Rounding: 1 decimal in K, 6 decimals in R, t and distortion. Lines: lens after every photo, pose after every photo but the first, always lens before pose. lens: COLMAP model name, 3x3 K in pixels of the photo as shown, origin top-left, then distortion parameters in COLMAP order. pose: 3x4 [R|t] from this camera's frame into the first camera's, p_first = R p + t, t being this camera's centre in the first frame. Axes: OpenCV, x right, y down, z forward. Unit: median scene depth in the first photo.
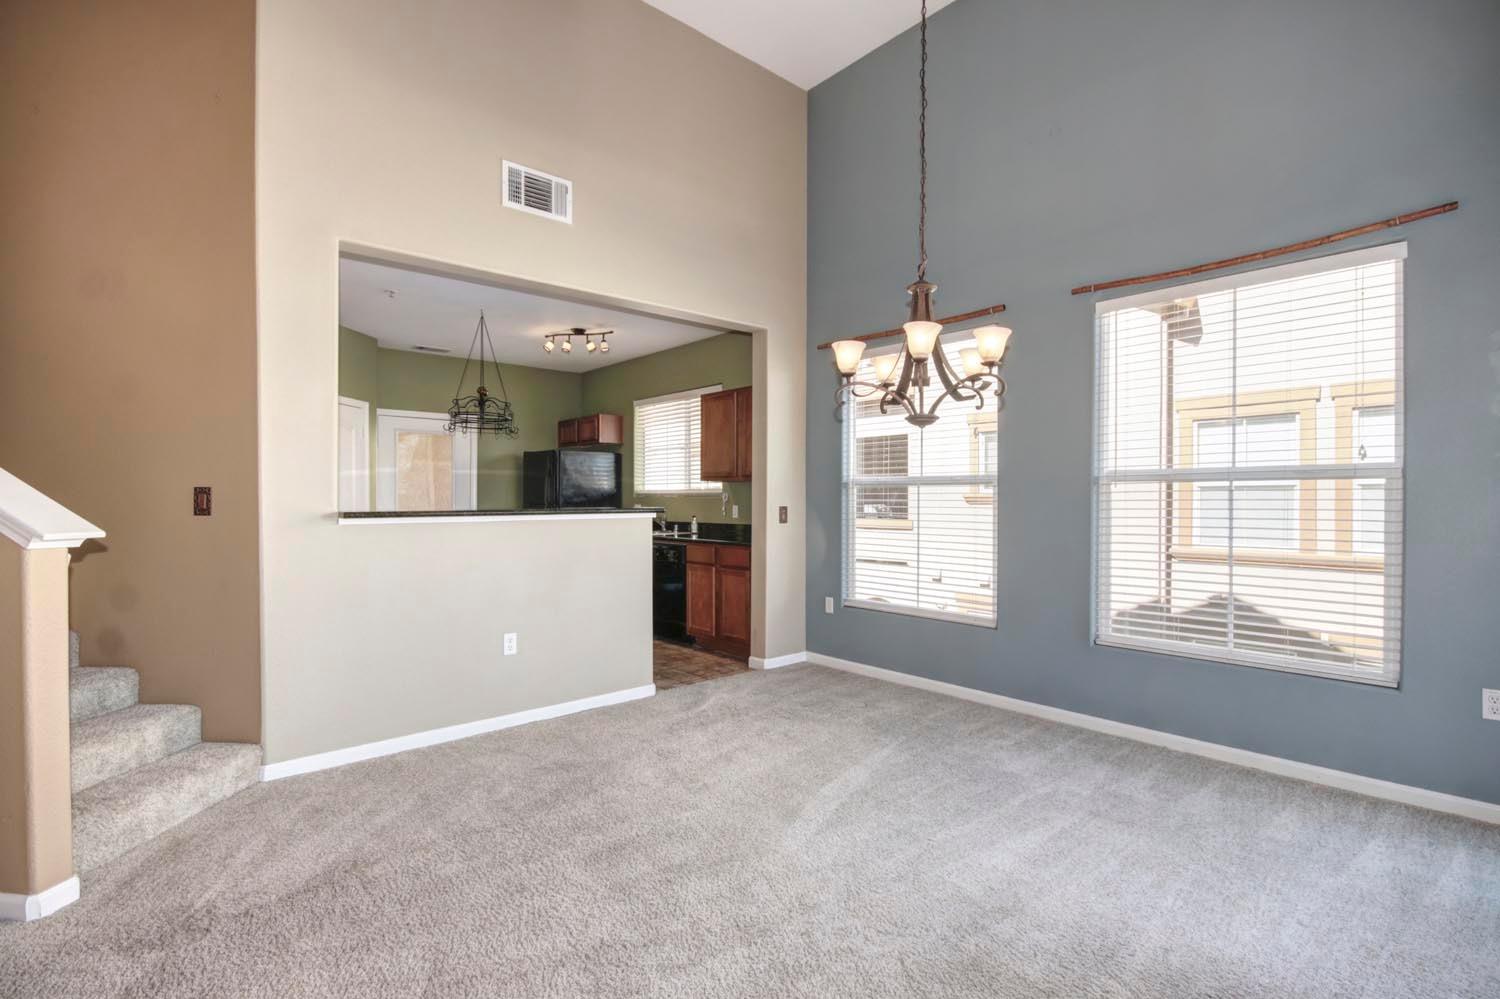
lens RADIAL K [[696.9, 0, 755.6], [0, 696.9, 498.1], [0, 0, 1]] dist [-0.001725, -0.005595]
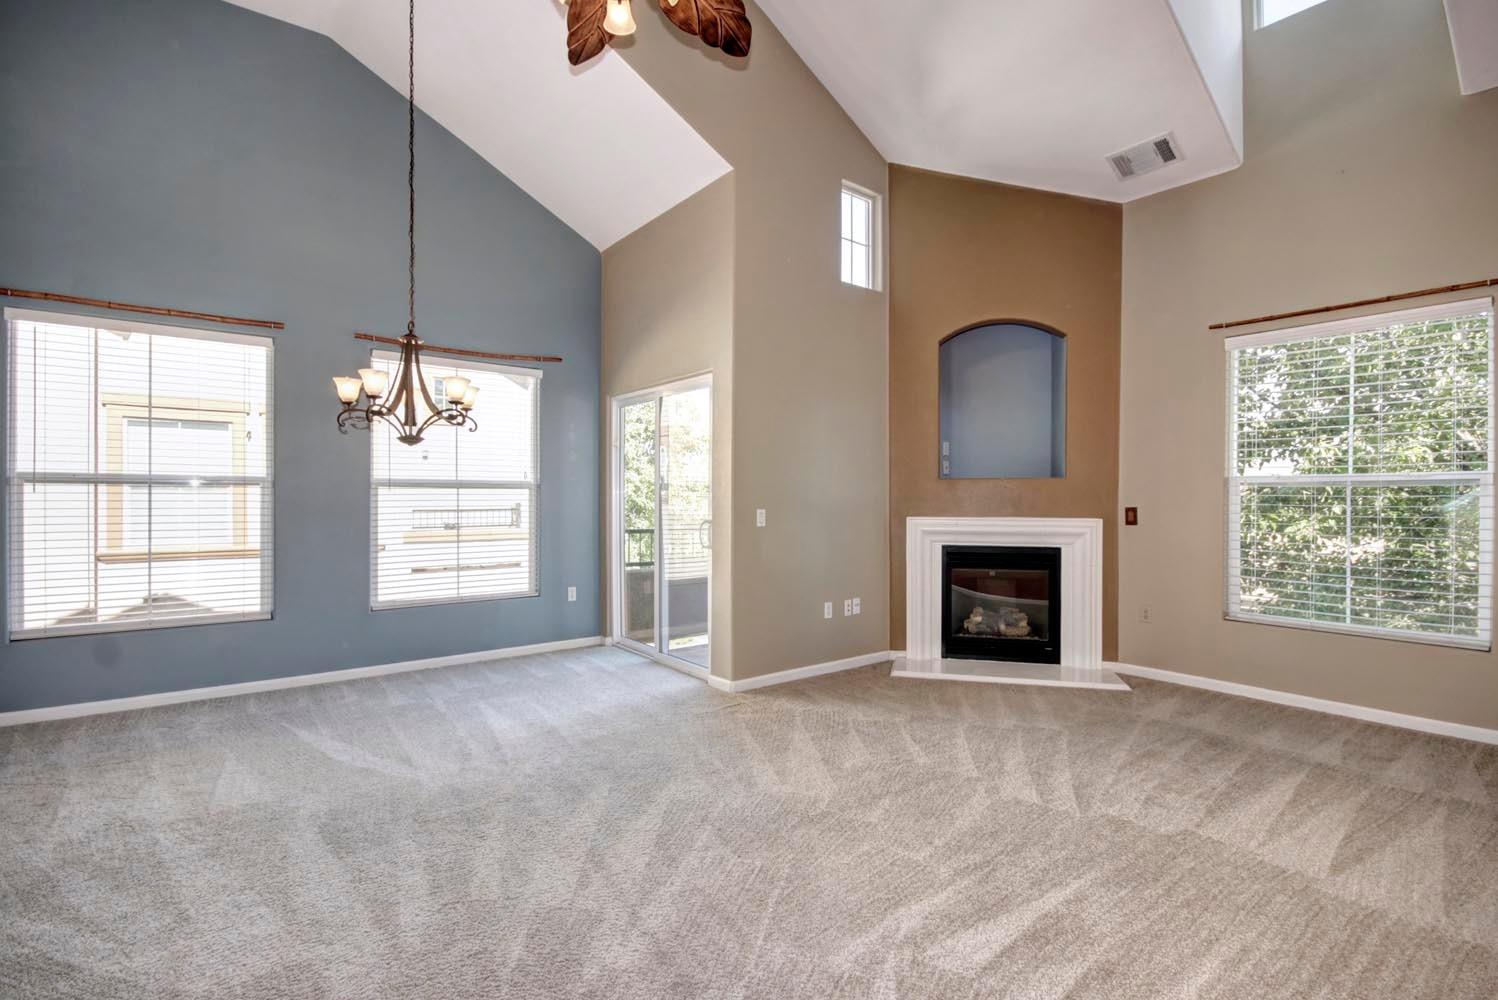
lens RADIAL K [[696.0, 0, 747.6], [0, 696.0, 506.2], [0, 0, 1]] dist [-0.001725, -0.005595]
pose [[0.060121, -0.008578, 0.998154, -0.679235], [-0.004073, 0.999953, 0.008839, -0.000683], [-0.998183, -0.004597, 0.060083, 0.192685]]
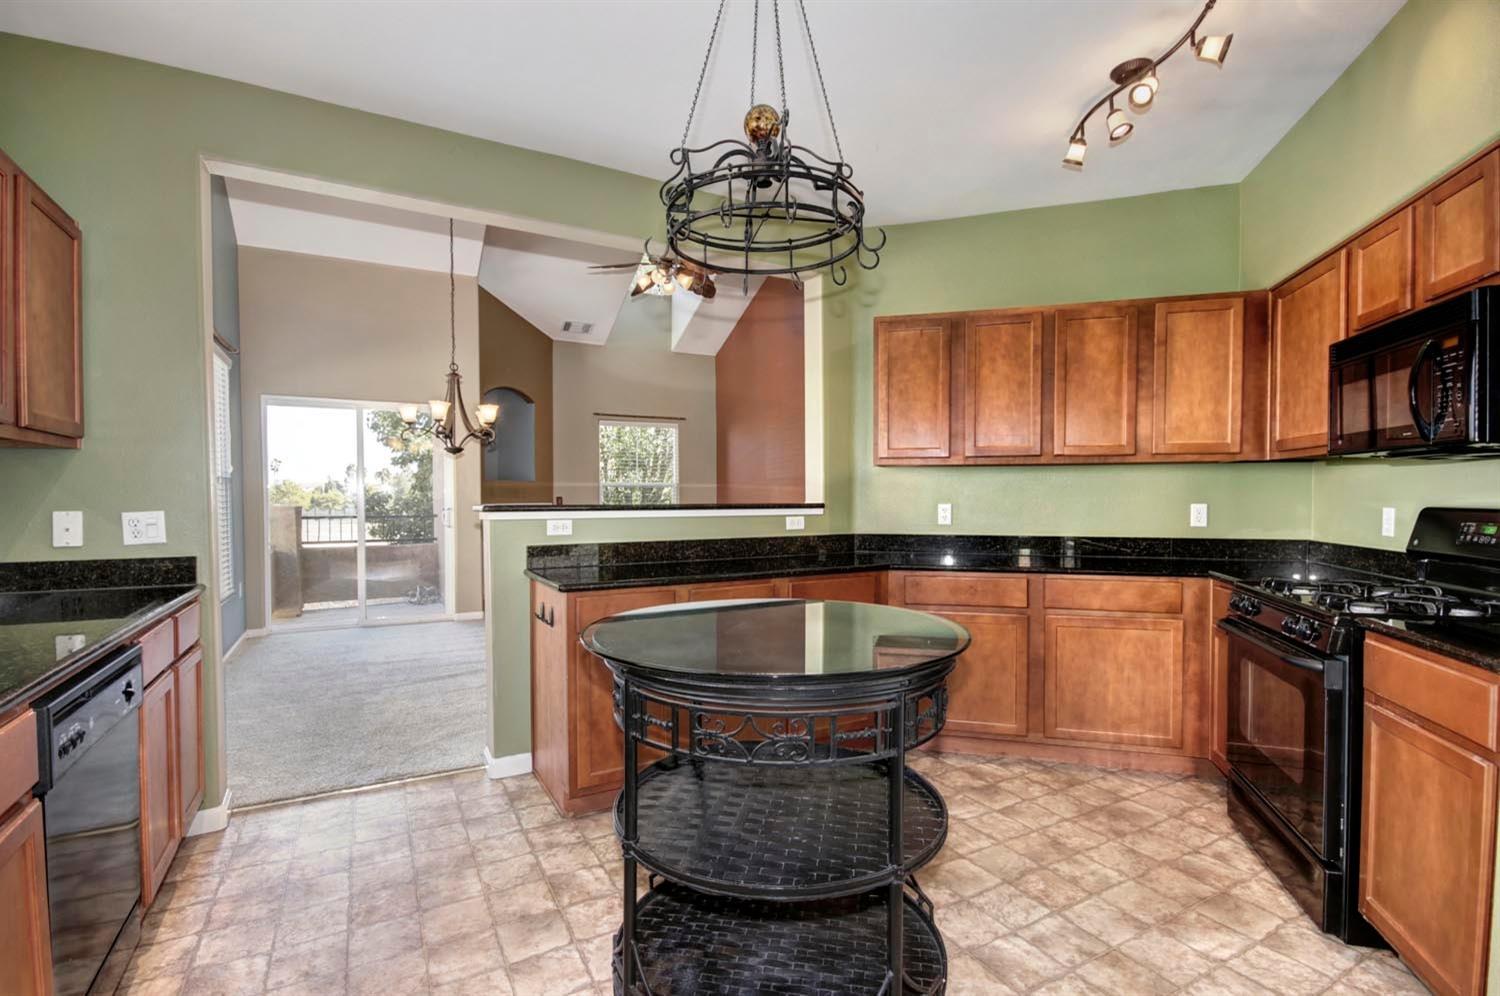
lens RADIAL K [[696.9, 0, 746.2], [0, 696.9, 511.9], [0, 0, 1]] dist [-0.001725, -0.005595]
pose [[-0.974083, -0.003355, 0.226168, -0.596013], [0.002228, 0.999699, 0.024429, 0.003280], [-0.226182, 0.024300, -0.973782, 1.706918]]
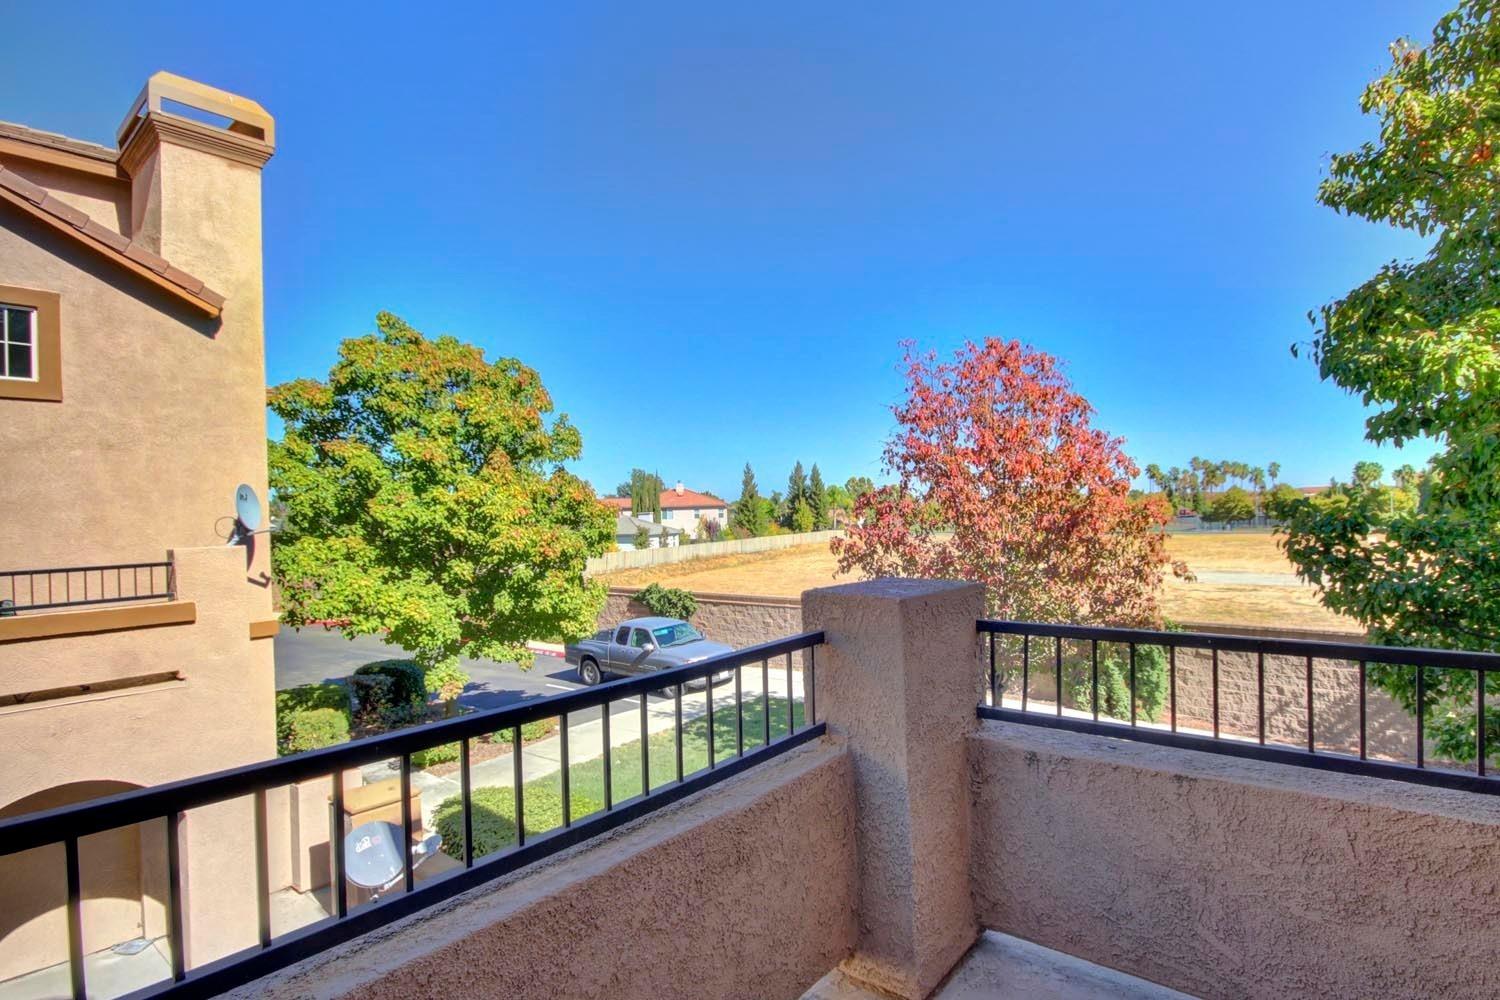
lens RADIAL K [[759.6, 0, 813.1], [0, 759.6, 523.4], [0, 0, 1]] dist [-0.002575, -0.002944]
pose [[-0.194826, -0.006281, 0.980818, 0.478938], [0.026274, 0.999587, 0.011620, -0.028753], [-0.980486, 0.028034, -0.194581, 0.334481]]
